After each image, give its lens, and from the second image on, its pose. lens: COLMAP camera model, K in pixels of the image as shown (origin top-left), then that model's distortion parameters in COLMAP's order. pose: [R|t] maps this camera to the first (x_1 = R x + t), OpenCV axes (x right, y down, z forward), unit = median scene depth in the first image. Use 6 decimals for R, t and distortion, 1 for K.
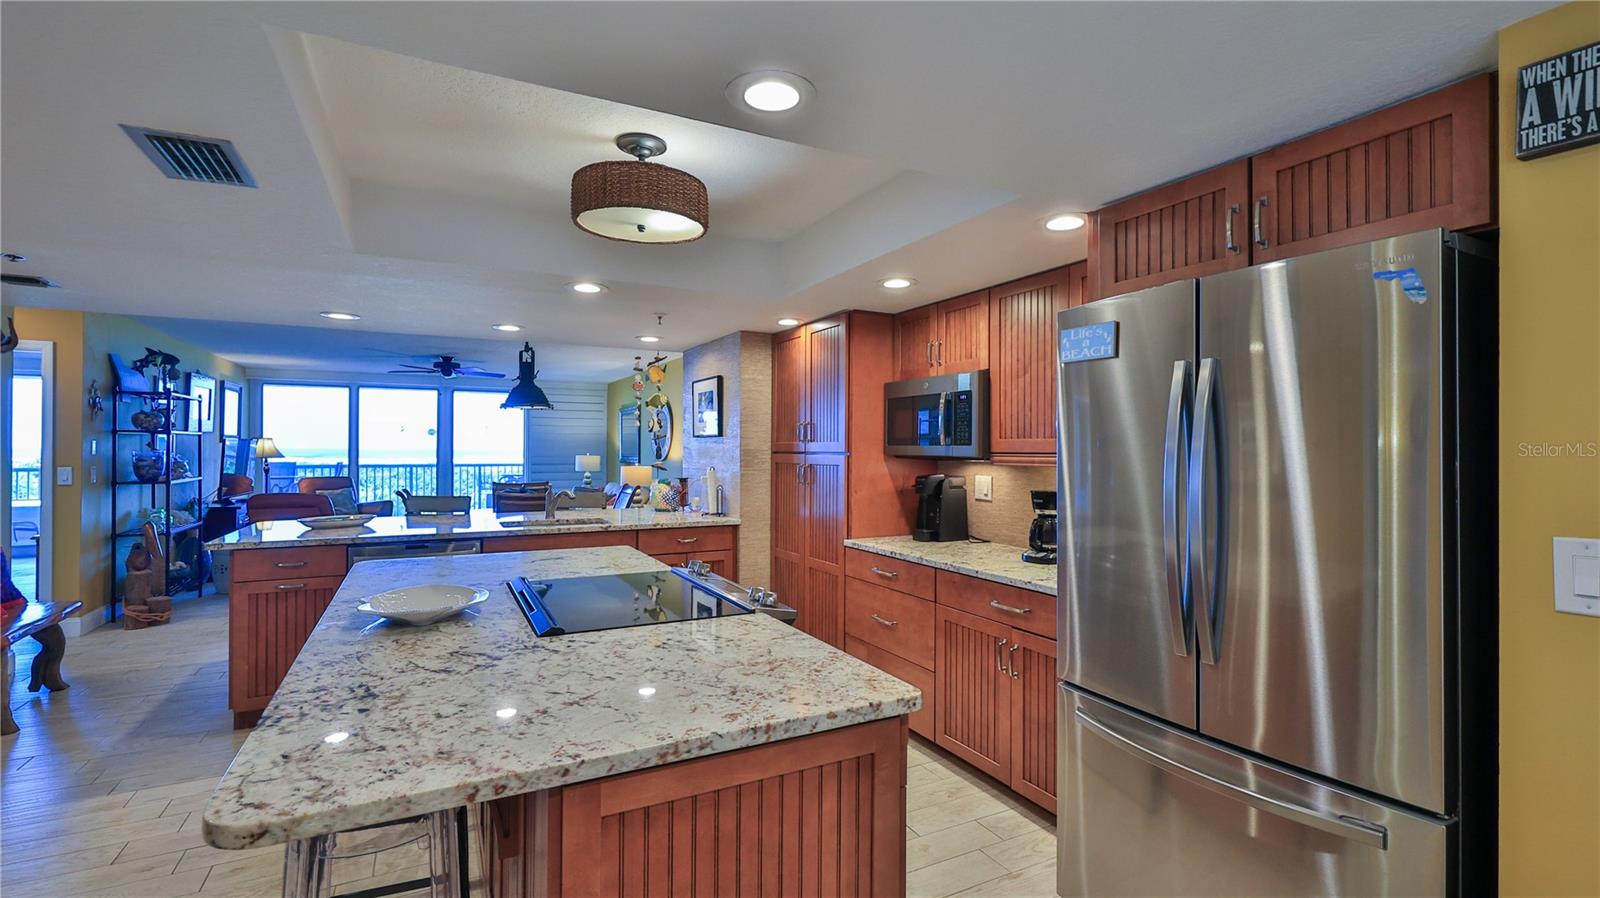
lens RADIAL K [[708.6, 0, 799.1], [0, 708.6, 445.3], [0, 0, 1]] dist [0.000581, -0.000064]
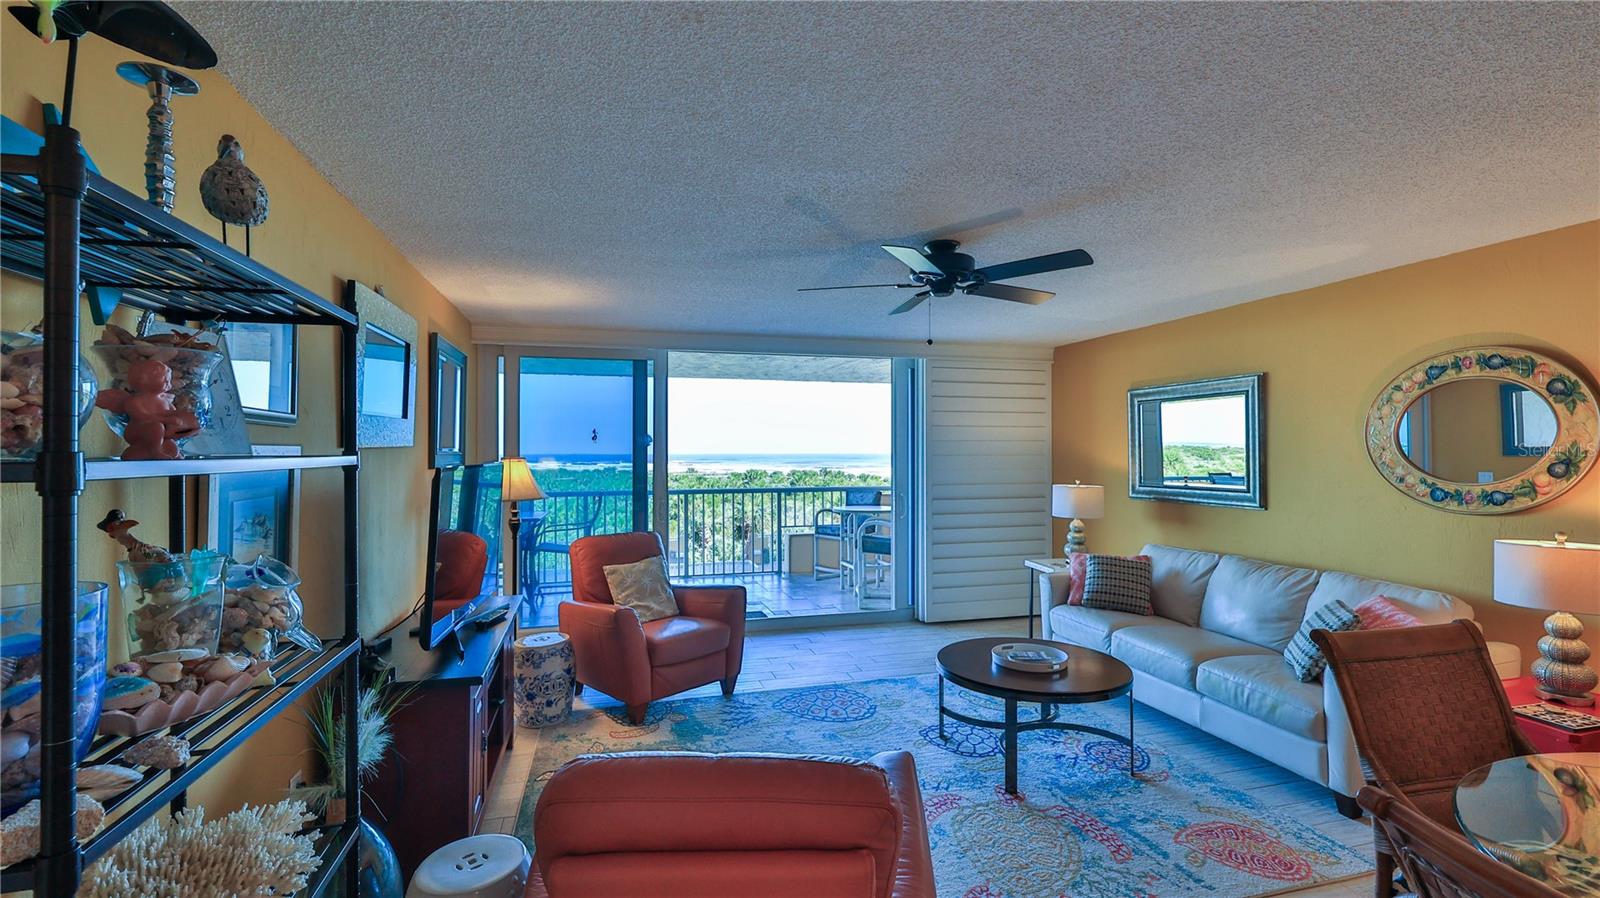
lens RADIAL K [[707.0, 0, 793.0], [0, 707.0, 444.4], [0, 0, 1]] dist [-0.000777, 0.000128]
pose [[0.976806, -0.008063, -0.213976, -0.828220], [0.006875, 0.999957, -0.006299, -0.025232], [0.214018, 0.004682, 0.976819, 1.022481]]
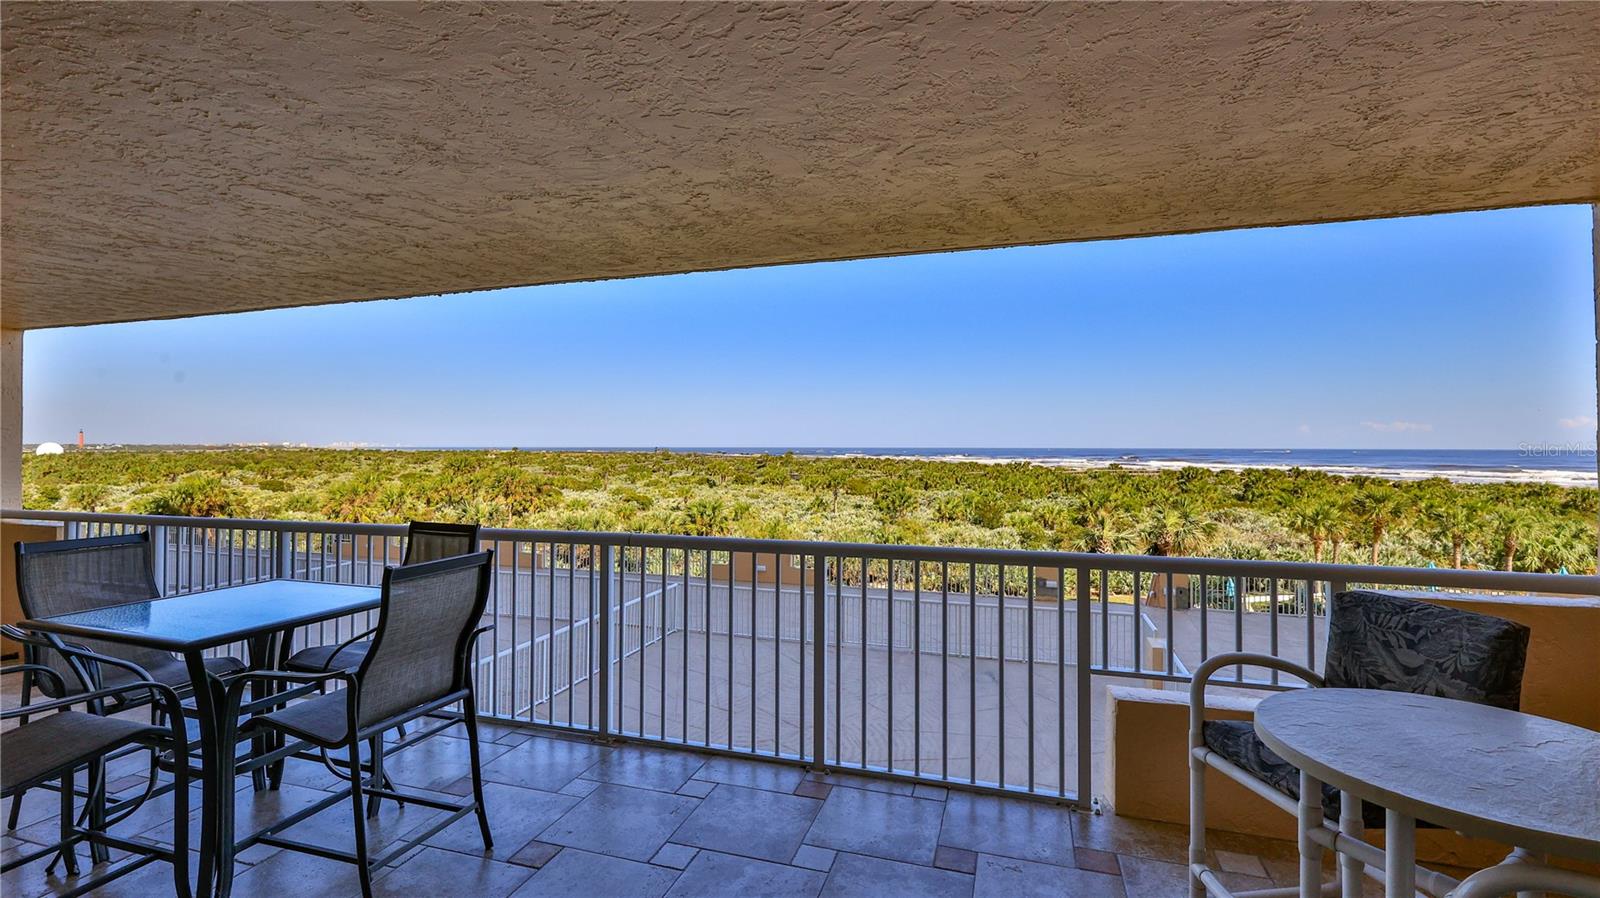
lens RADIAL K [[708.6, 0, 799.1], [0, 708.6, 445.3], [0, 0, 1]] dist [0.000581, -0.000064]
pose [[0.708374, -0.002352, -0.705833, -0.991280], [0.004327, 0.999990, 0.001011, -0.021990], [0.705824, -0.003770, 0.708378, 2.161731]]
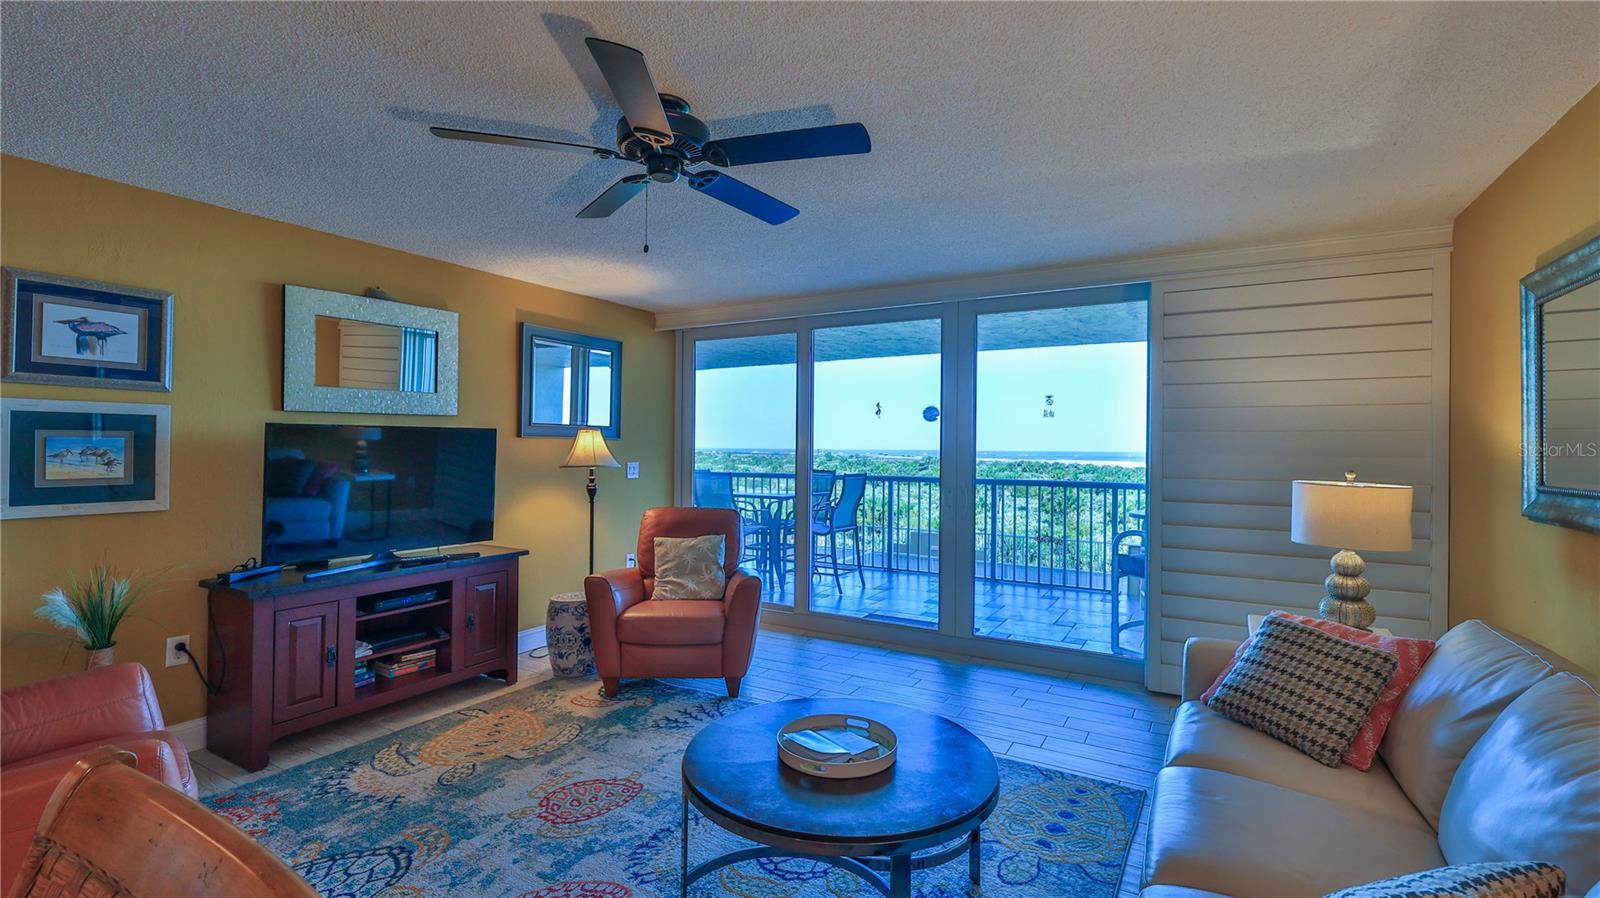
lens RADIAL K [[708.6, 0, 799.1], [0, 708.6, 445.3], [0, 0, 1]] dist [0.000581, -0.000064]
pose [[0.533067, -0.000807, -0.846073, -0.409192], [-0.002705, 0.999993, -0.002658, 0.006154], [0.846069, 0.003705, 0.533061, 1.508568]]
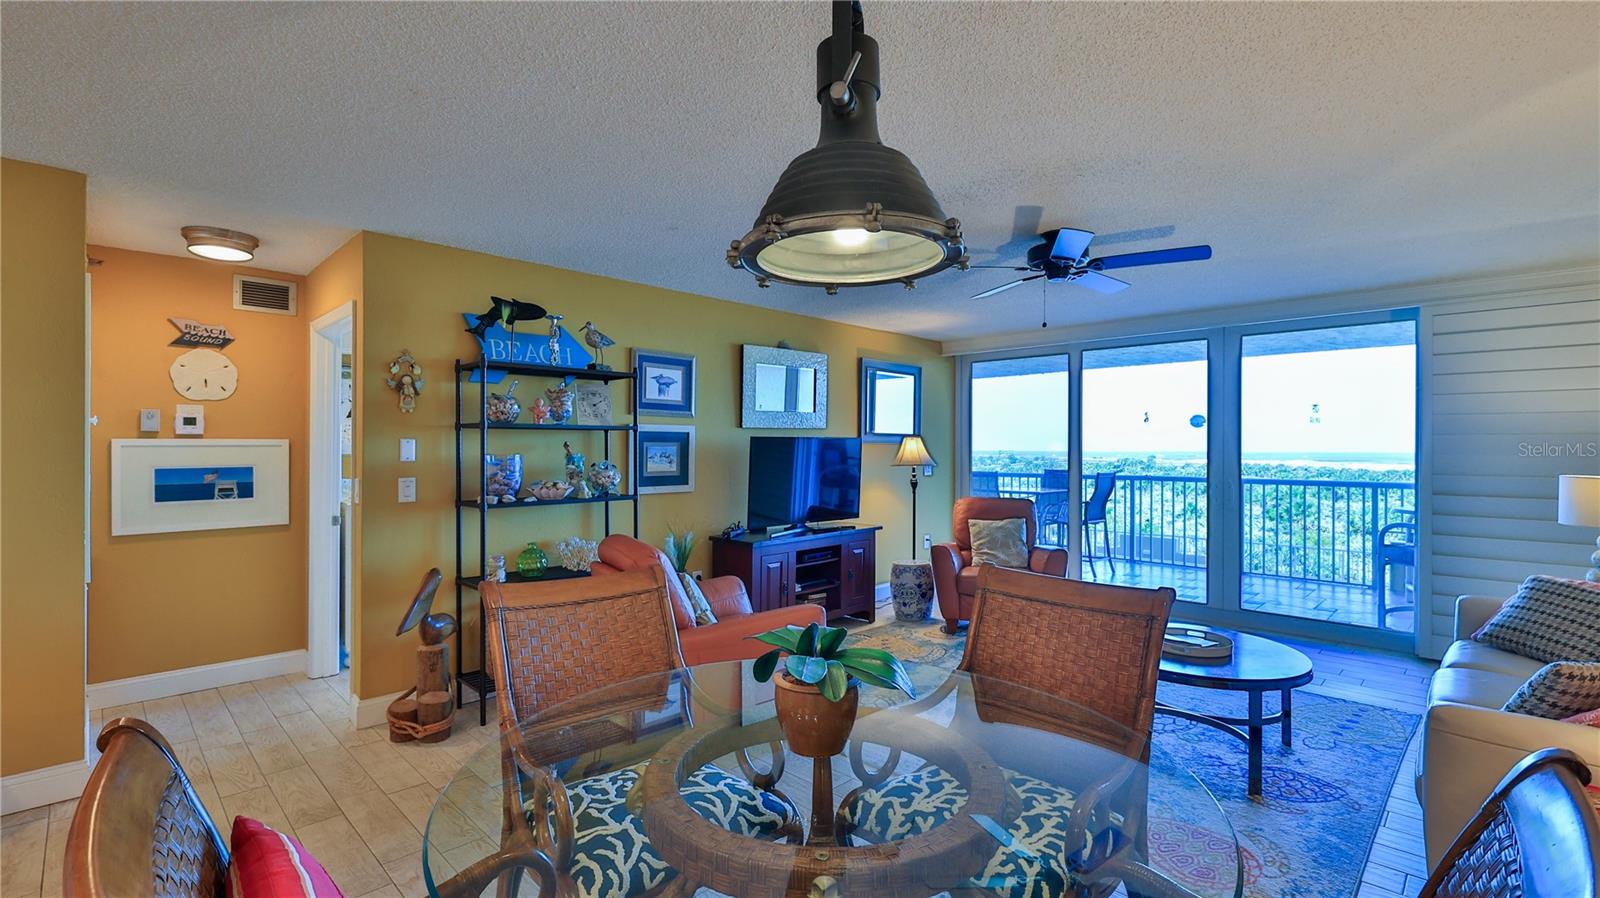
lens RADIAL K [[706.2, 0, 798.3], [0, 706.2, 447.3], [0, 0, 1]] dist [-0.000039, 0.000030]
pose [[0.306736, -0.003681, -0.951787, -0.245253], [0.002775, 0.999992, -0.002973, 0.004222], [0.951791, -0.001729, 0.306744, 1.214338]]
